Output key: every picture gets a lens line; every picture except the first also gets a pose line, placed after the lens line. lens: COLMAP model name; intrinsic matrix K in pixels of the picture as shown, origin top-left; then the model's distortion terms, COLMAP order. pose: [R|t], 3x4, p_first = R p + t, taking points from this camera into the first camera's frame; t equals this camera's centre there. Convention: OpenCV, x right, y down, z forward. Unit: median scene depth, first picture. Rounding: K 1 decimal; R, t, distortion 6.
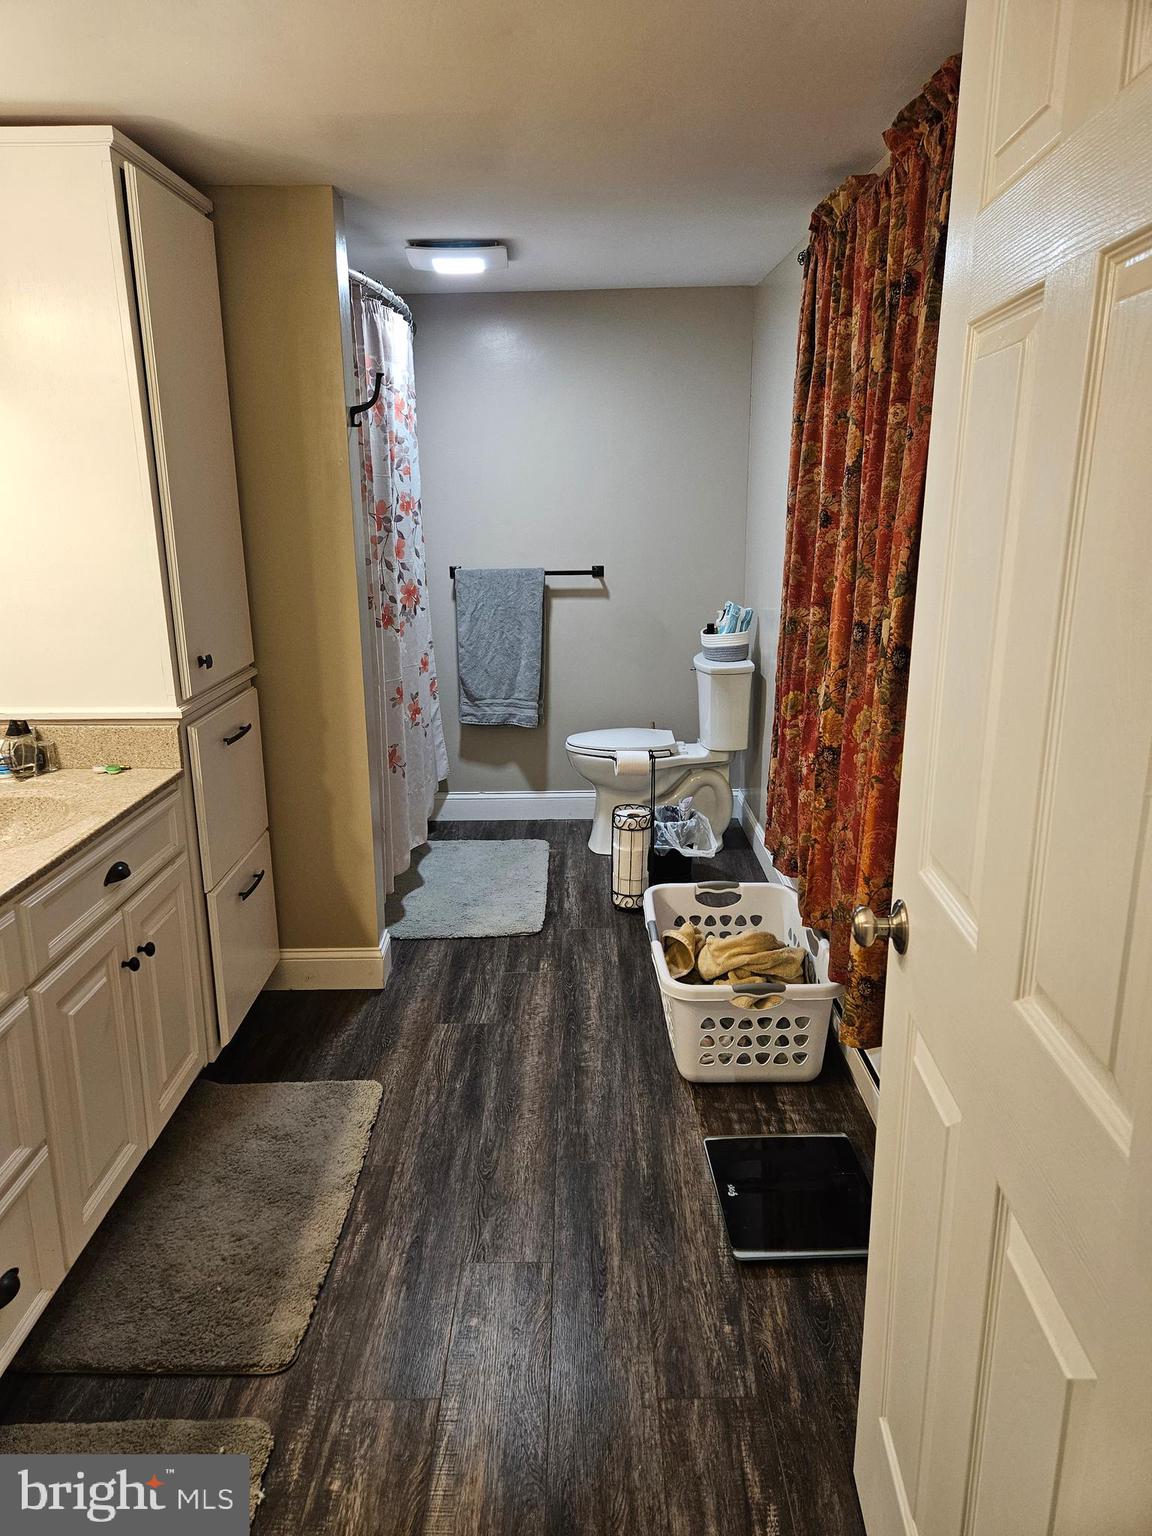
lens RADIAL K [[1024.4, 0, 576.0], [0, 1024.4, 768.0], [0, 0, 1]] dist [0.070078, -0.058477]
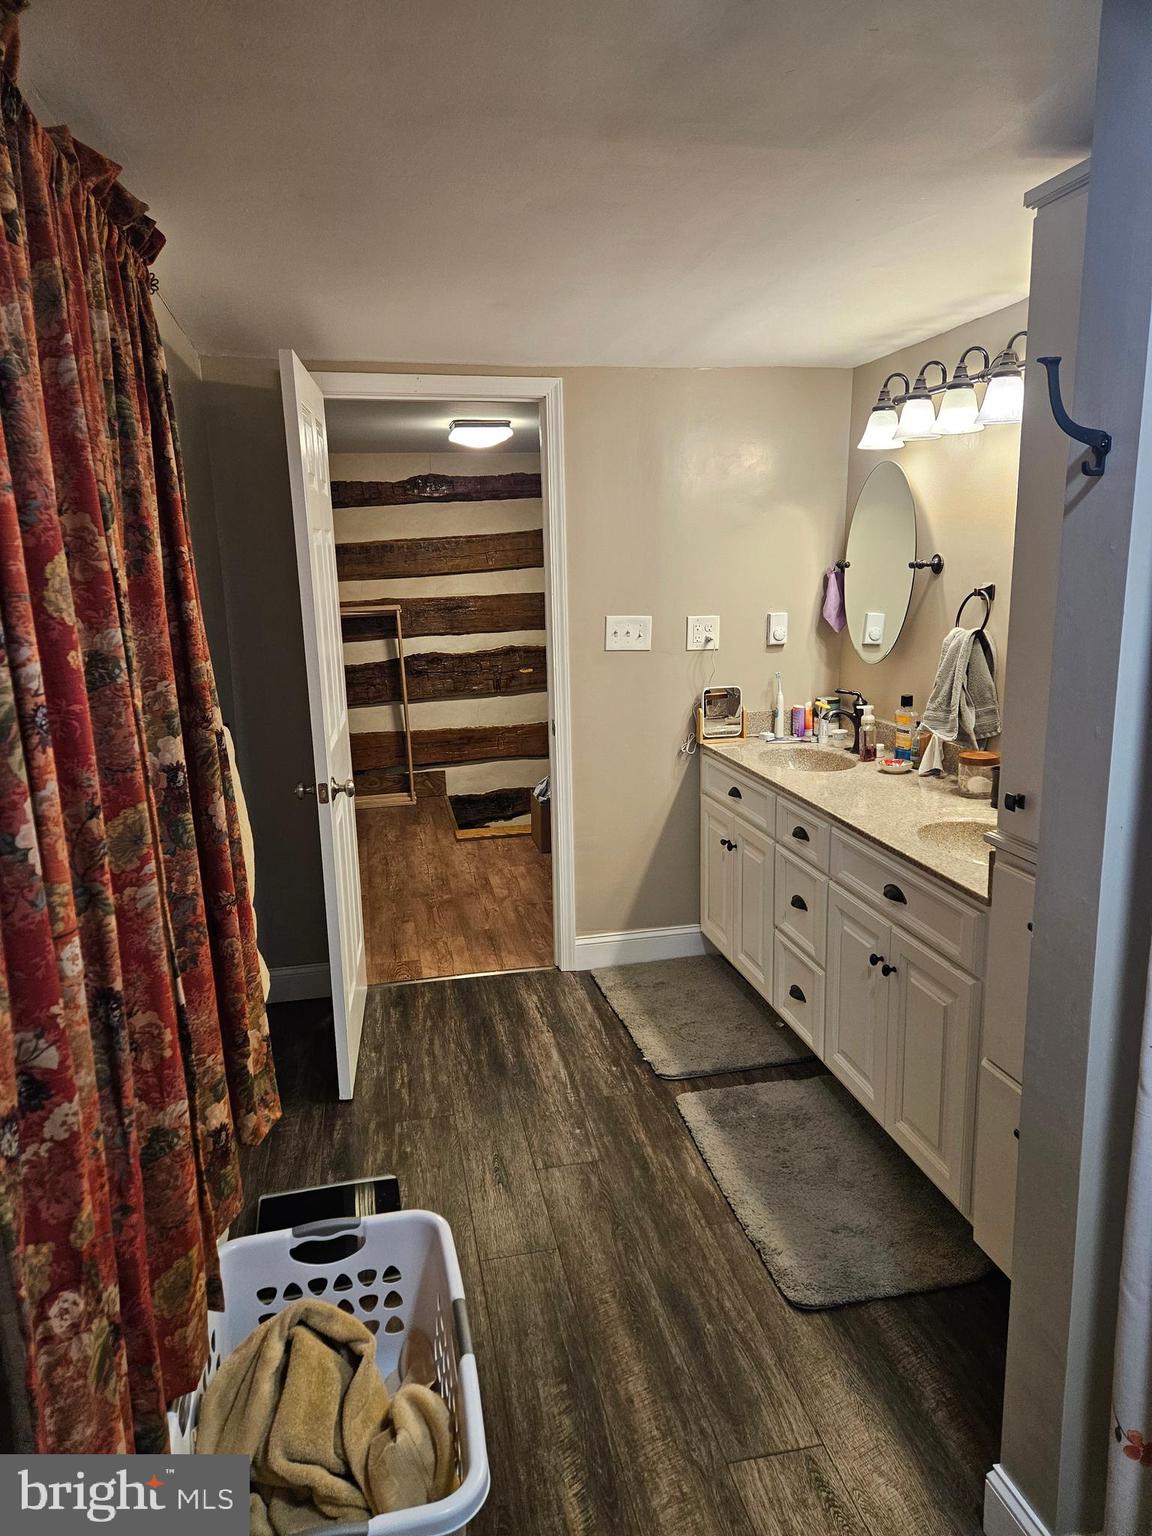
lens RADIAL K [[1024.4, 0, 576.0], [0, 1024.4, 768.0], [0, 0, 1]] dist [0.070078, -0.058477]
pose [[-0.978684, 0.072786, -0.192043, 0.119557], [-0.020725, 0.895315, 0.444950, -0.474852], [0.204325, 0.439446, -0.874722, 1.625823]]
